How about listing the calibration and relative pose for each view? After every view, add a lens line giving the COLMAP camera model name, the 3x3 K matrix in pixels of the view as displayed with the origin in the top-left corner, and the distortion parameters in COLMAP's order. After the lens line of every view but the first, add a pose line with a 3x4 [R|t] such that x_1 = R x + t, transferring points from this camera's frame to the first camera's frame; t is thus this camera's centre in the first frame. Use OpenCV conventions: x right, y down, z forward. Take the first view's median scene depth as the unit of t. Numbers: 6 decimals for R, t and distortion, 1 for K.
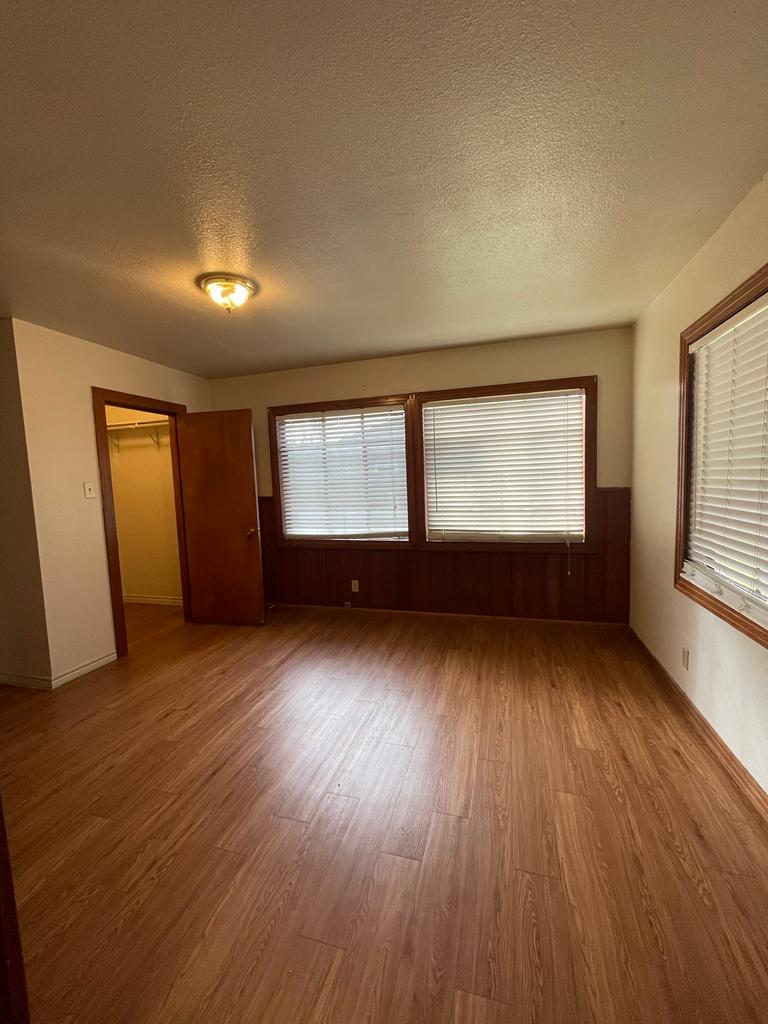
lens RADIAL K [[411.6, 0, 382.4], [0, 411.6, 512.1], [0, 0, 1]] dist [0.000029, -0.000253]
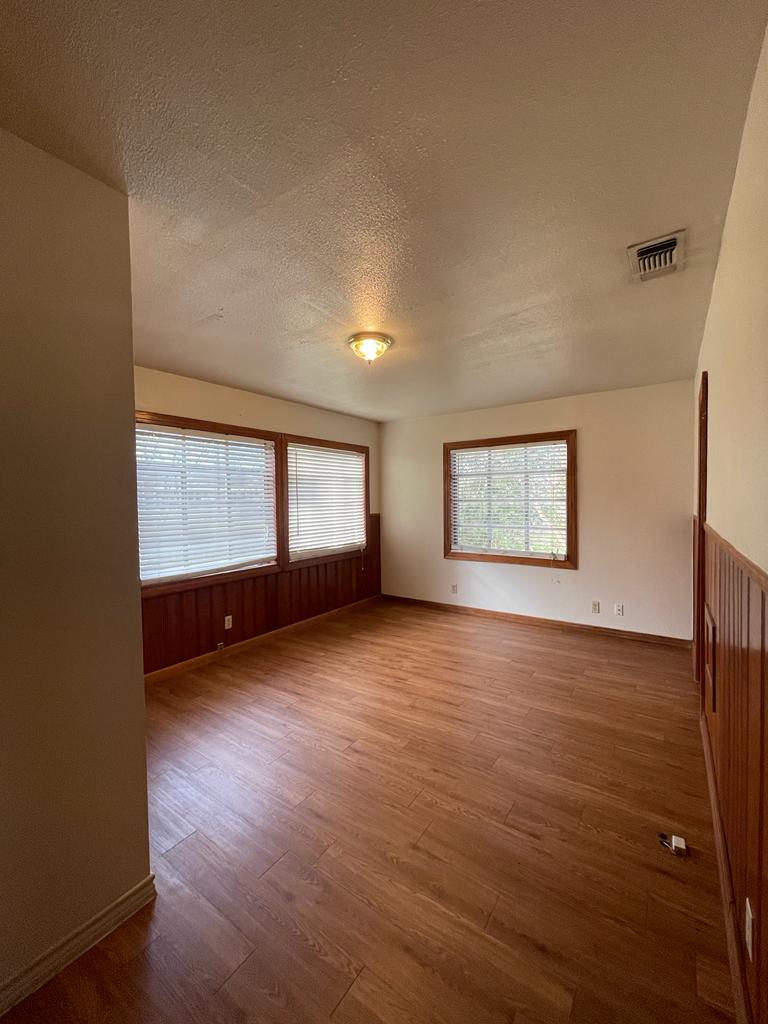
lens RADIAL K [[411.6, 0, 382.4], [0, 411.6, 512.1], [0, 0, 1]] dist [0.000029, -0.000253]
pose [[0.314432, 0.002659, 0.949276, -1.067385], [0.080724, 0.996299, -0.029529, -0.016283], [-0.945841, 0.085915, 0.313054, 0.454467]]
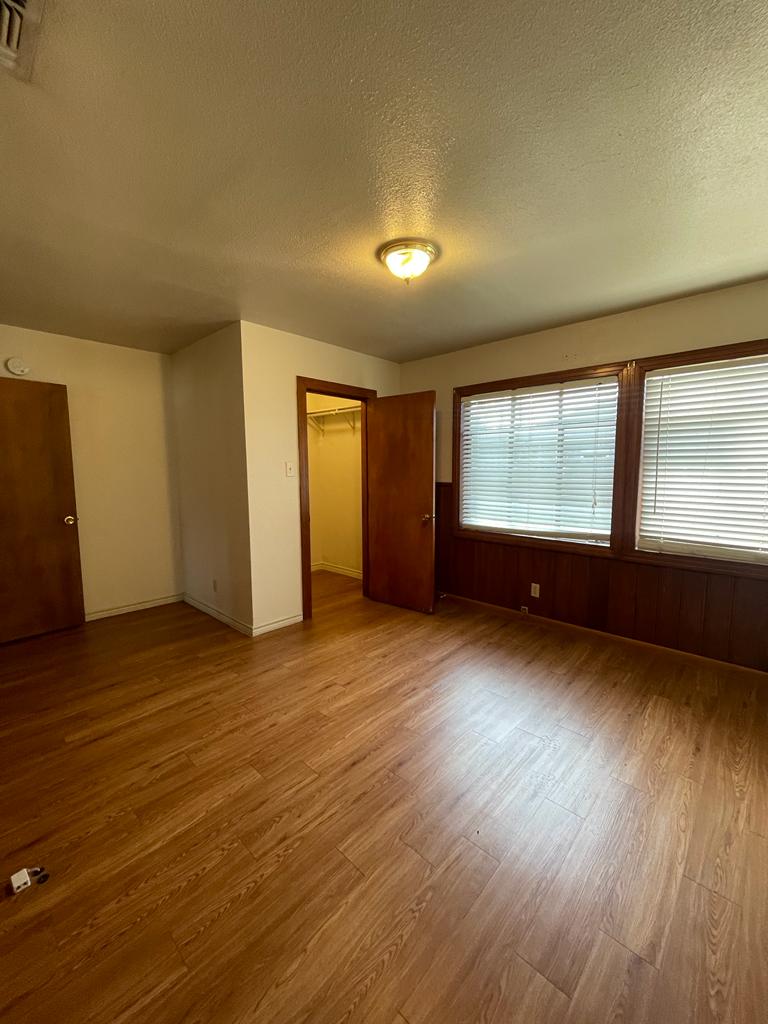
lens RADIAL K [[411.6, 0, 382.4], [0, 411.6, 512.1], [0, 0, 1]] dist [0.000029, -0.000253]
pose [[0.893022, 0.082991, -0.442294, 0.021298], [-0.067214, 0.996421, 0.051257, -0.010540], [0.444965, -0.016045, 0.895404, 0.096277]]
